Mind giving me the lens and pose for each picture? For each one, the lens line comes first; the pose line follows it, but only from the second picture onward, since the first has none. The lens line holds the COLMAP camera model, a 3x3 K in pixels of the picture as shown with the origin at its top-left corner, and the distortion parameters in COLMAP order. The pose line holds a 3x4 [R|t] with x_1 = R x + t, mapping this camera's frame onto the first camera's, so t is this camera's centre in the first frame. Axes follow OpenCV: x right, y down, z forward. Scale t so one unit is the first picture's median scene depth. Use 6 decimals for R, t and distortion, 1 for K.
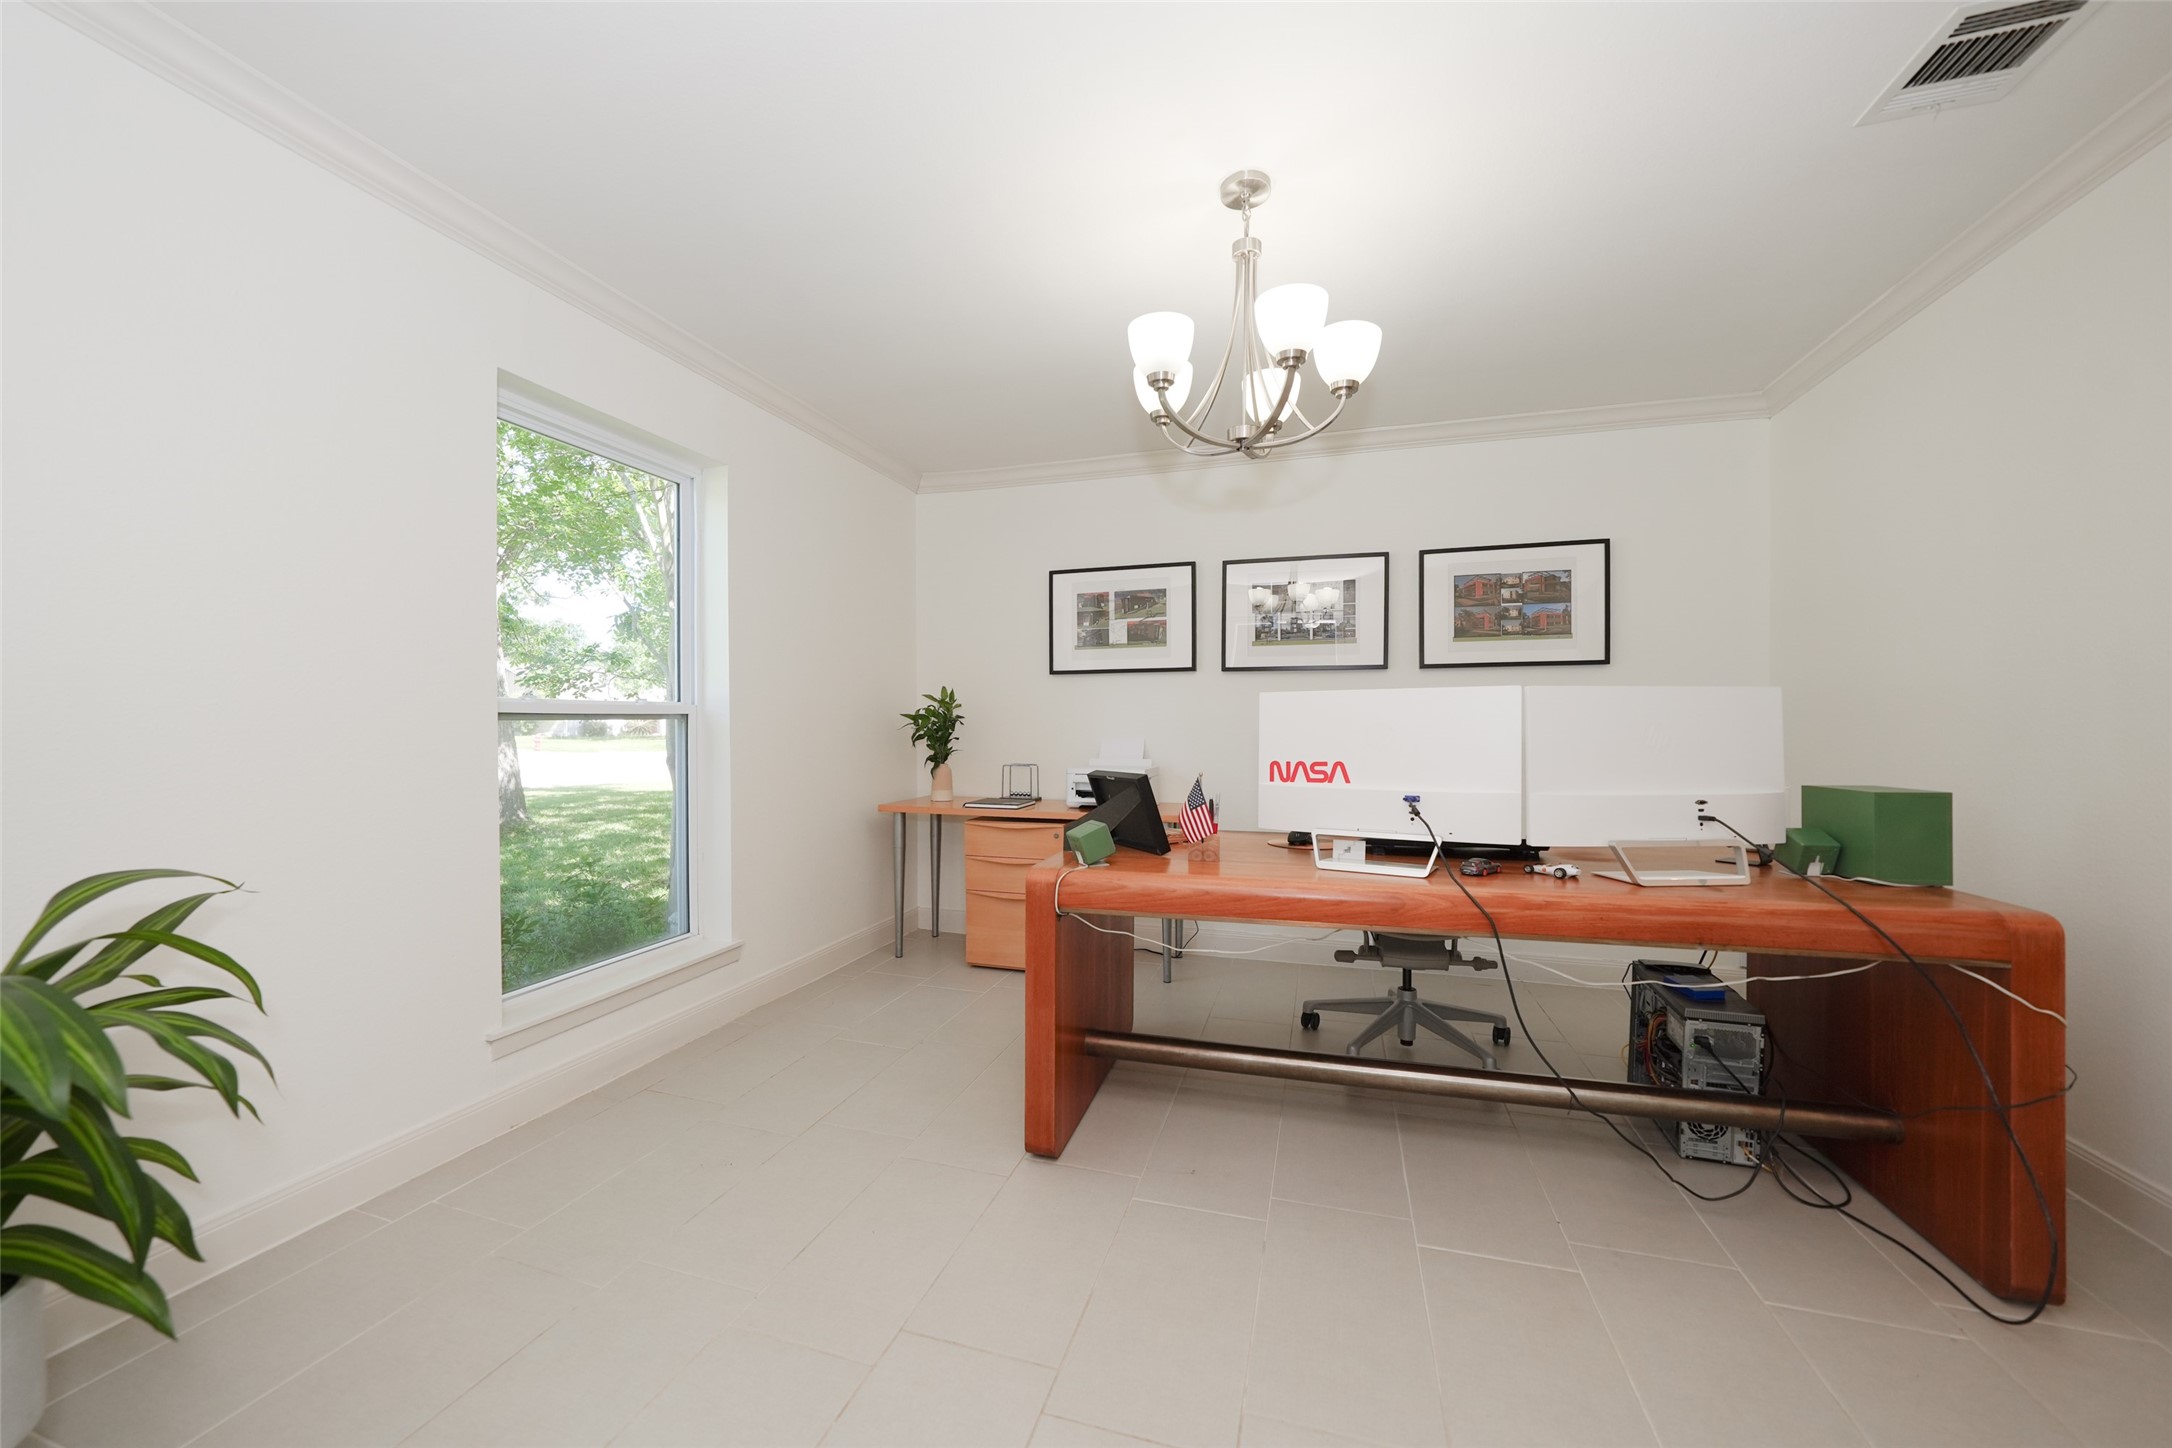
lens RADIAL K [[775.9, 0, 1158.2], [0, 775.9, 729.7], [0, 0, 1]] dist [-0.000444, 0.000035]
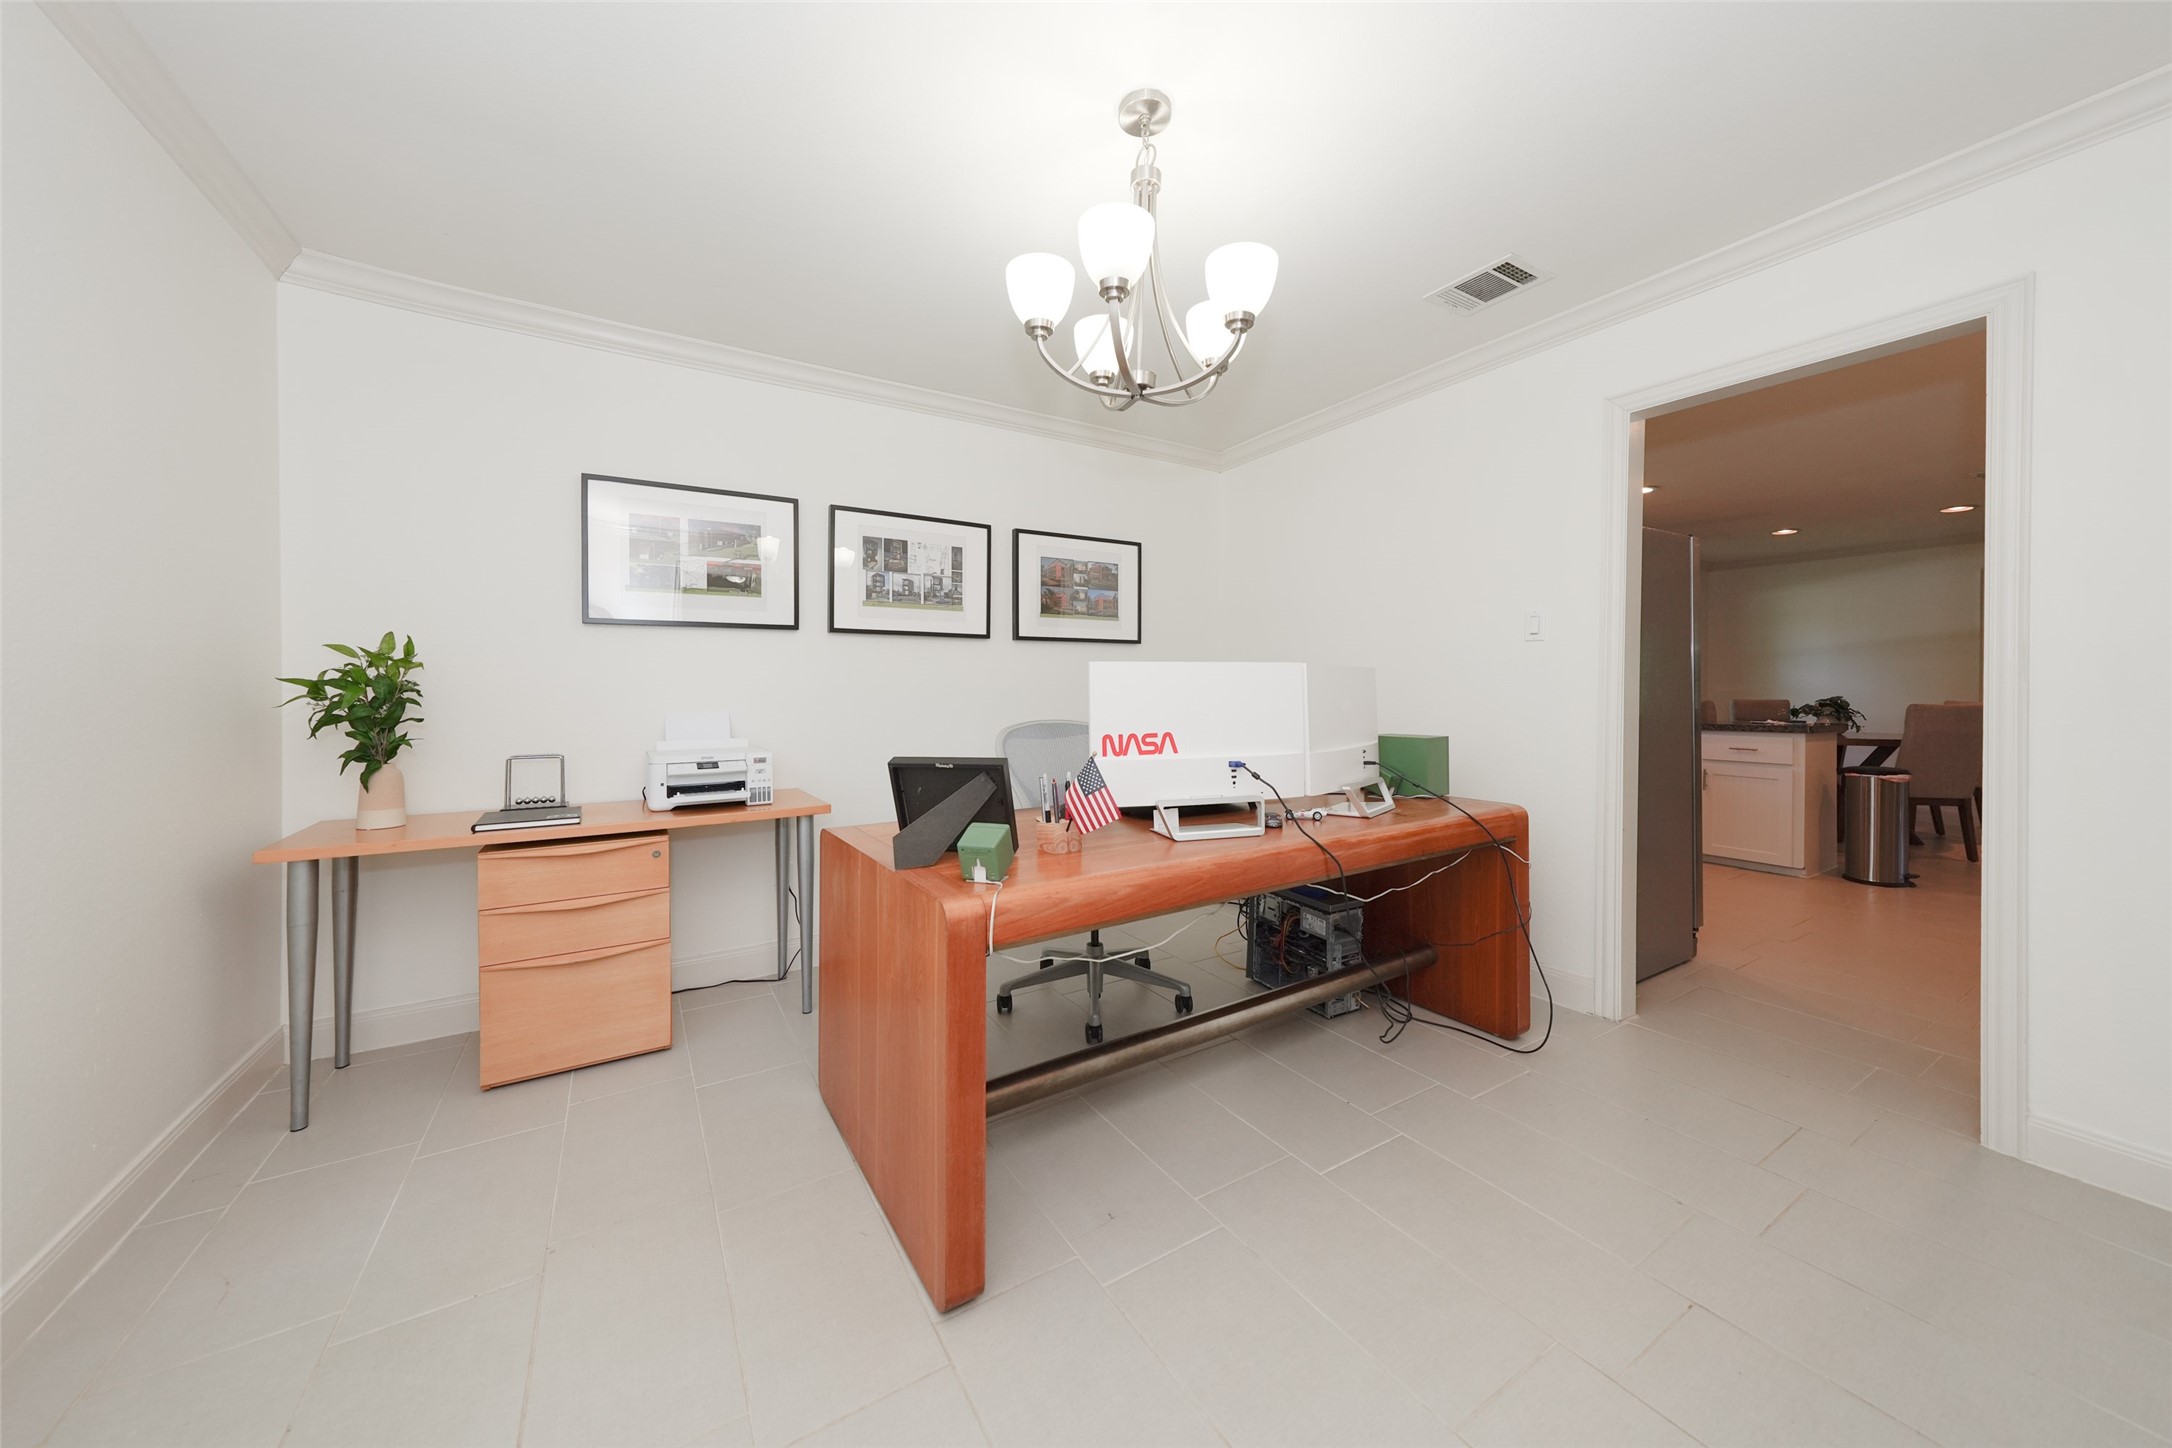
lens RADIAL K [[727.6, 0, 1056.2], [0, 727.6, 690.6], [0, 0, 1]] dist [0.014394, -0.000005]
pose [[0.711558, -0.002250, 0.702623, -0.327342], [0.006276, 0.999975, -0.003153, -0.006813], [-0.702599, 0.006653, 0.711555, 0.262679]]
